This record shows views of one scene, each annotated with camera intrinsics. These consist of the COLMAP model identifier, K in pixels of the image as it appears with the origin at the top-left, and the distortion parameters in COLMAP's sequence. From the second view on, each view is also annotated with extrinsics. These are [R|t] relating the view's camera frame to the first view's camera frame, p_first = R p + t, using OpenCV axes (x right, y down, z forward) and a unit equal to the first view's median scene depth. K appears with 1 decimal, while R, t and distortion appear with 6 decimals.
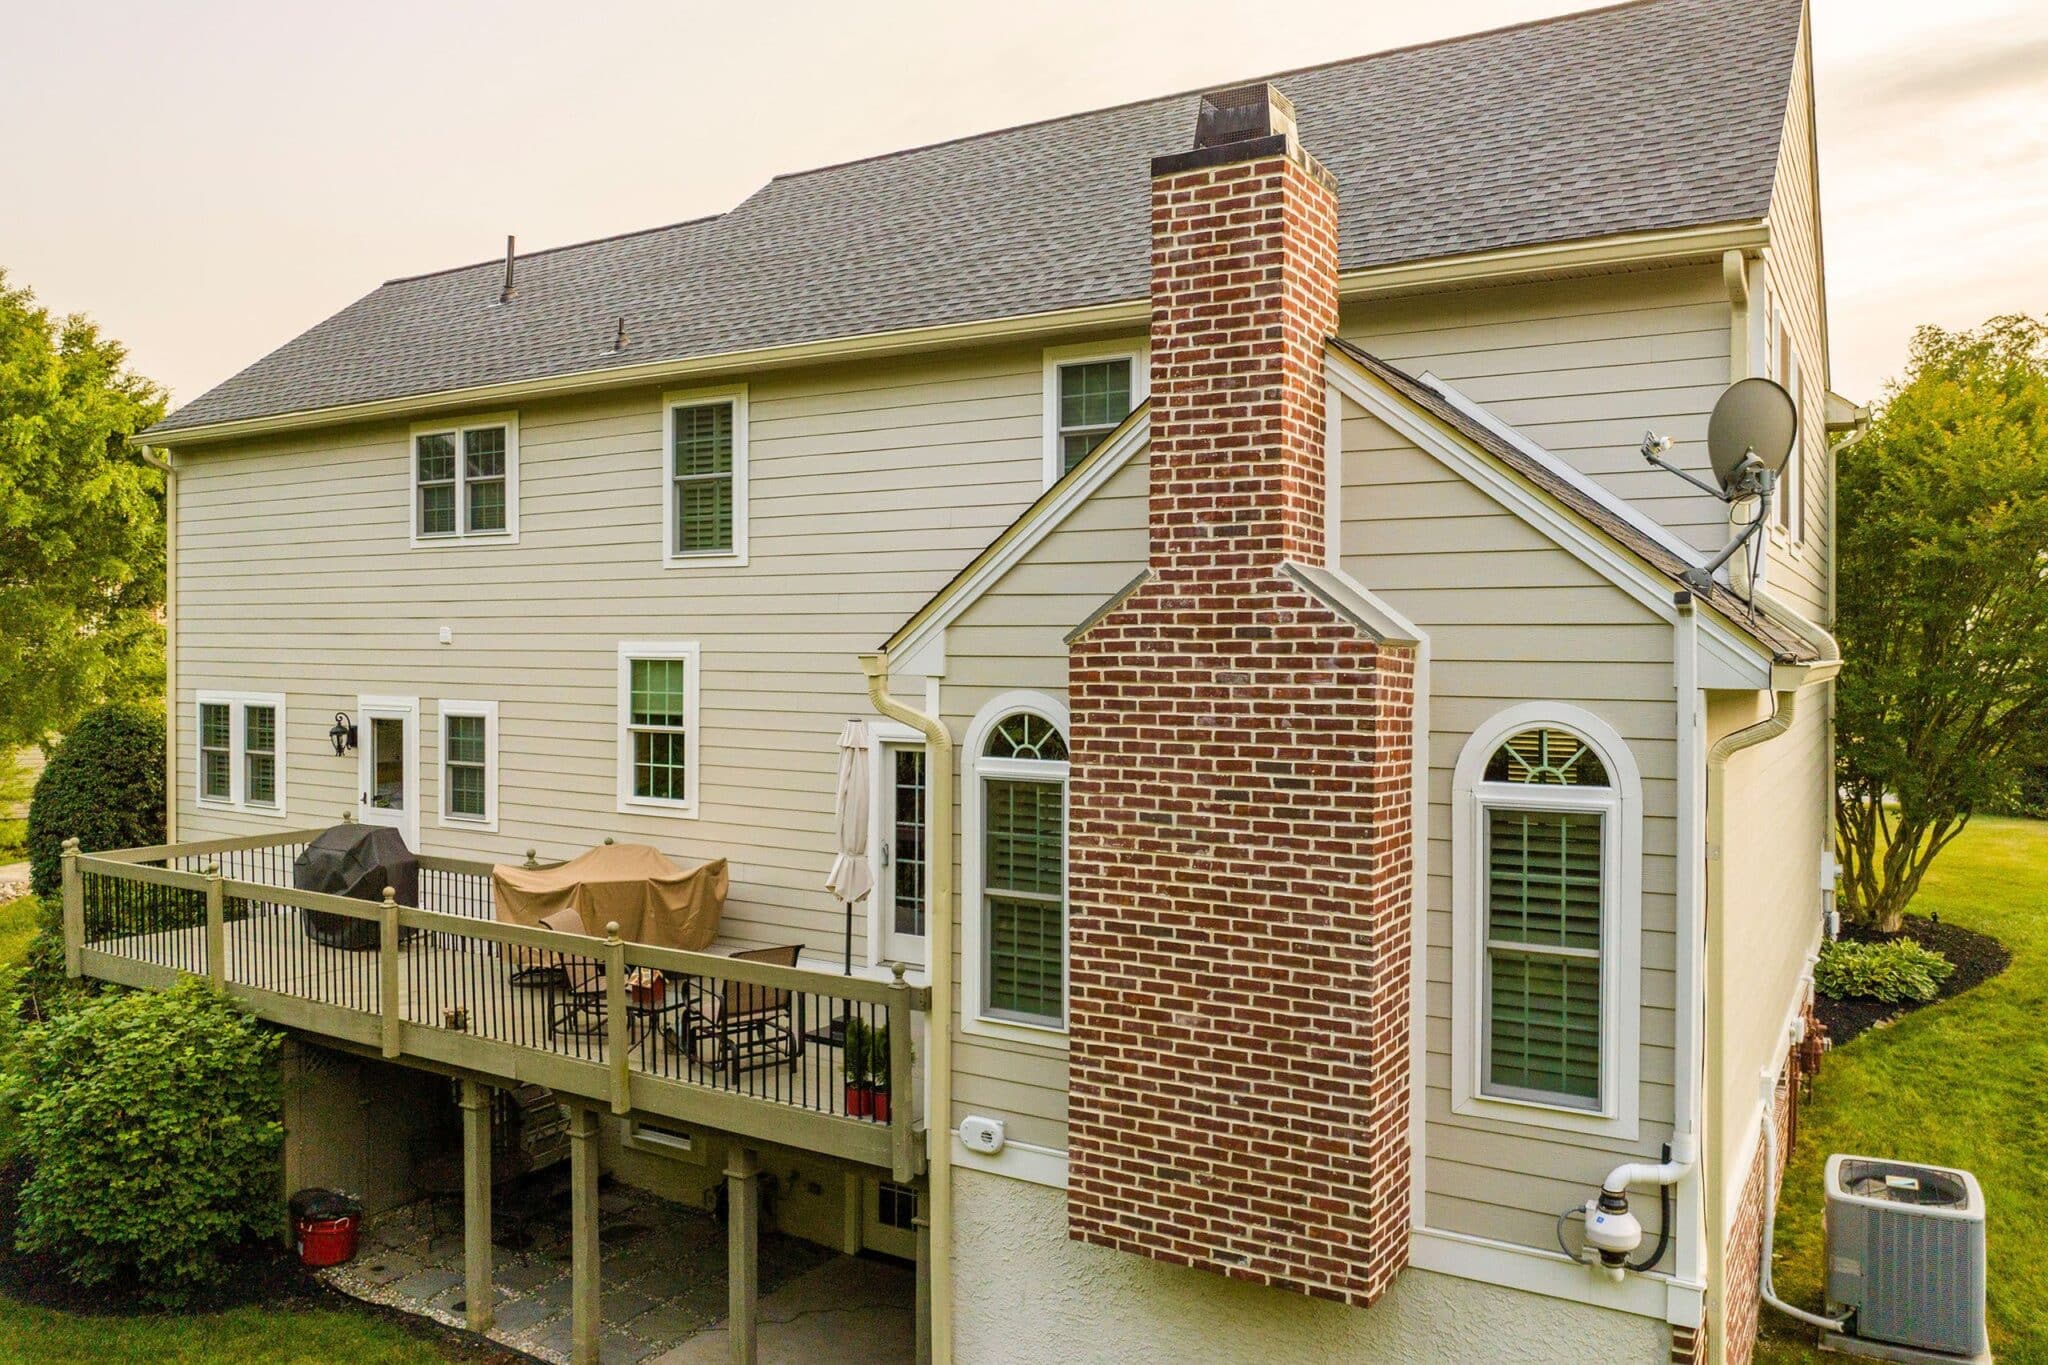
lens RADIAL K [[1461.2, 0, 1020.5], [0, 1461.2, 653.2], [0, 0, 1]] dist [-0.035622, 0.000772]
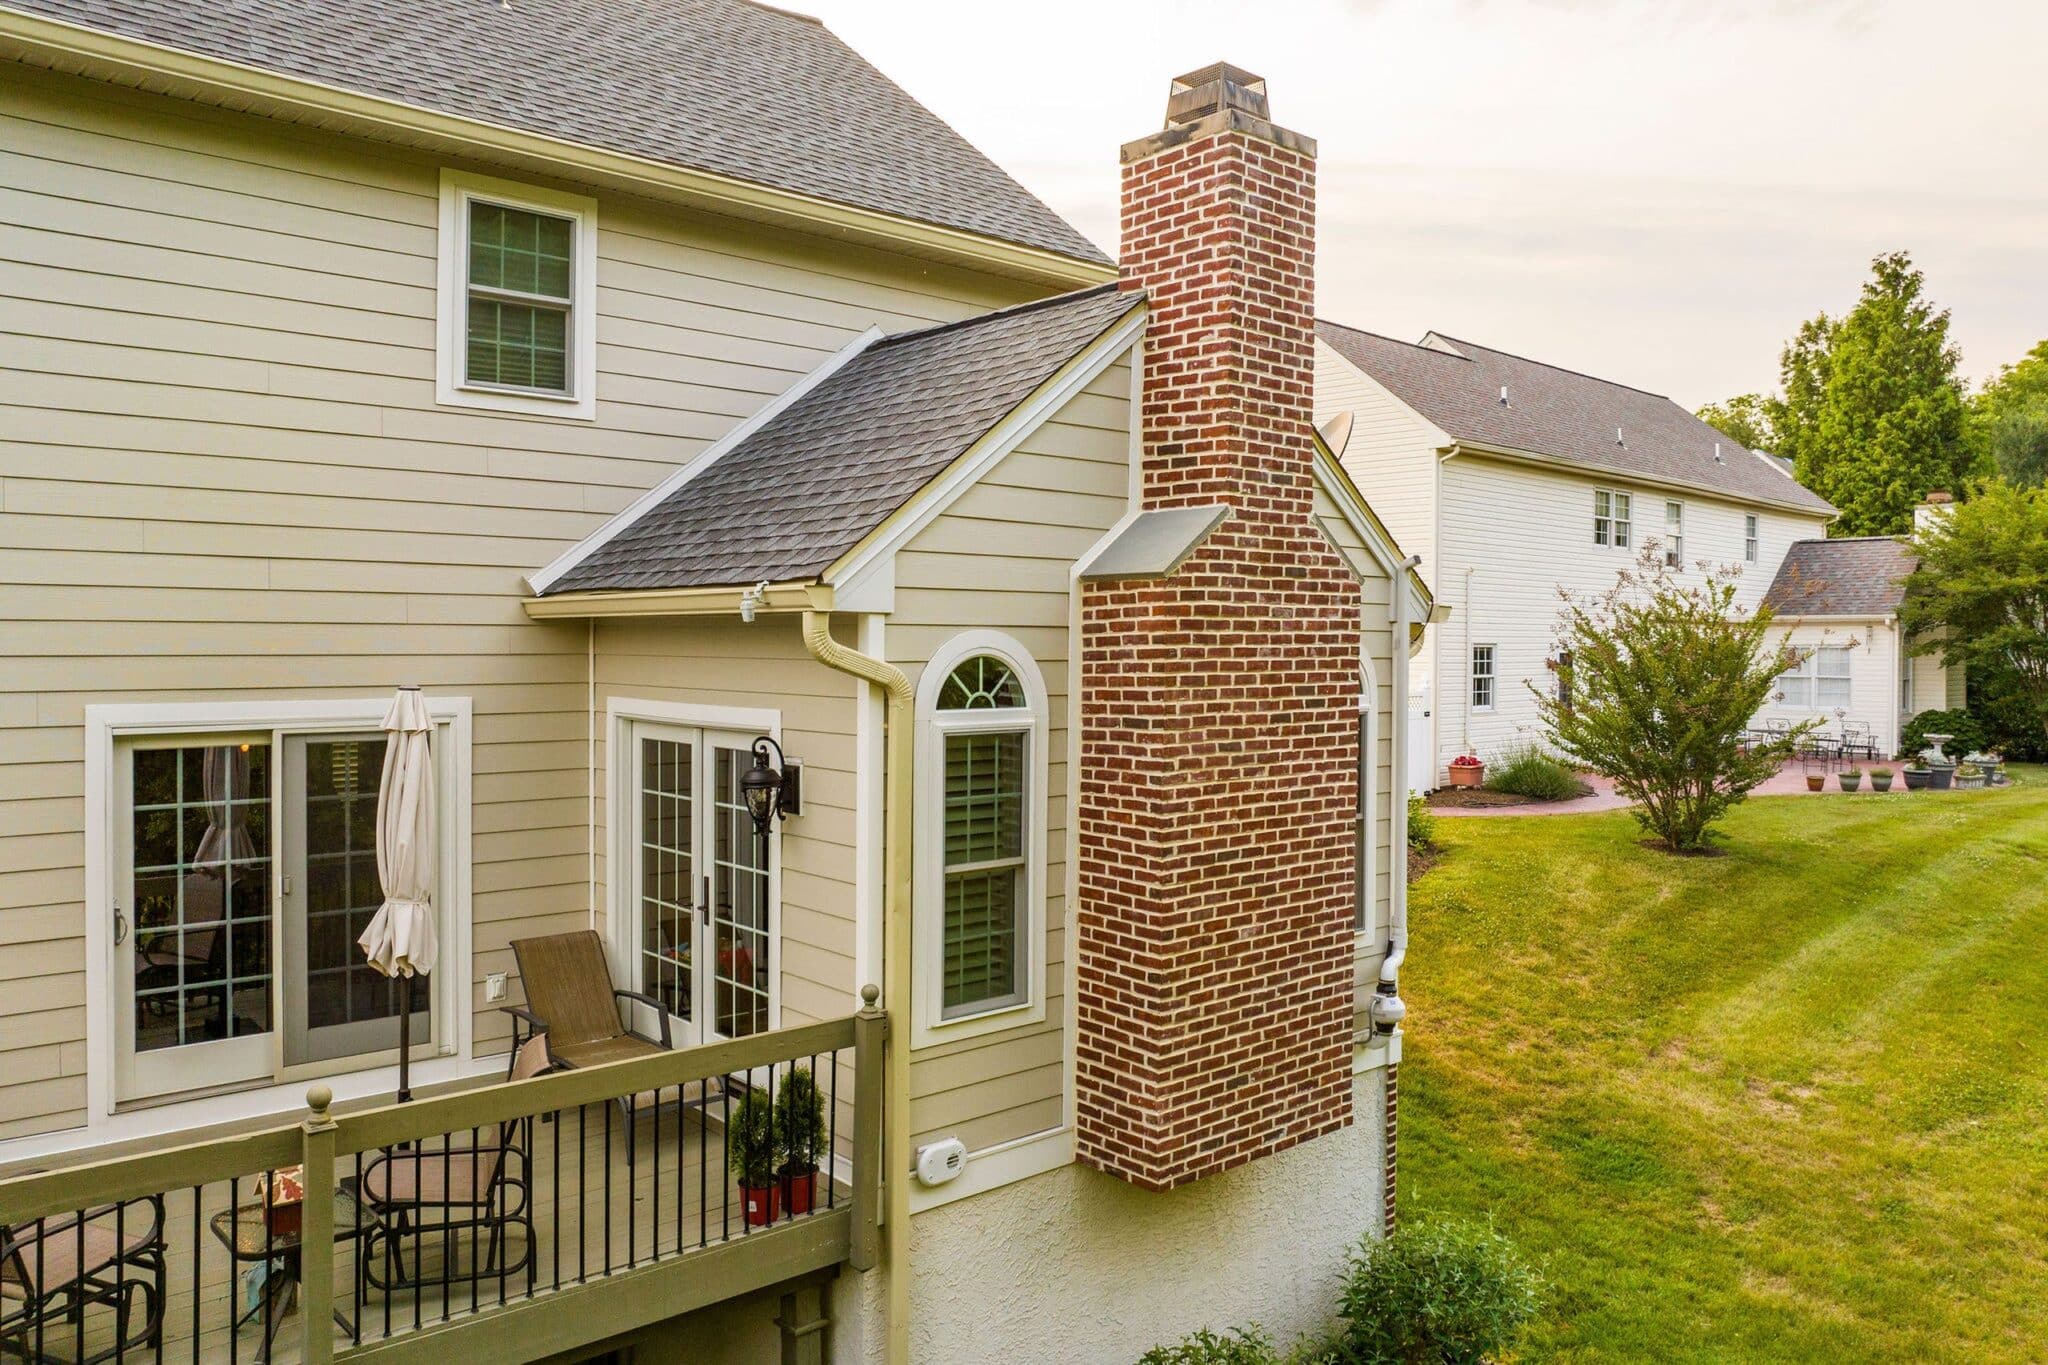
lens RADIAL K [[1461.2, 0, 1020.5], [0, 1461.2, 653.2], [0, 0, 1]] dist [-0.035622, 0.000772]
pose [[0.300650, -0.015486, 0.953609, -0.950227], [-0.001893, 0.999857, 0.016834, 0.029019], [-0.953733, -0.006866, 0.300578, 0.836824]]
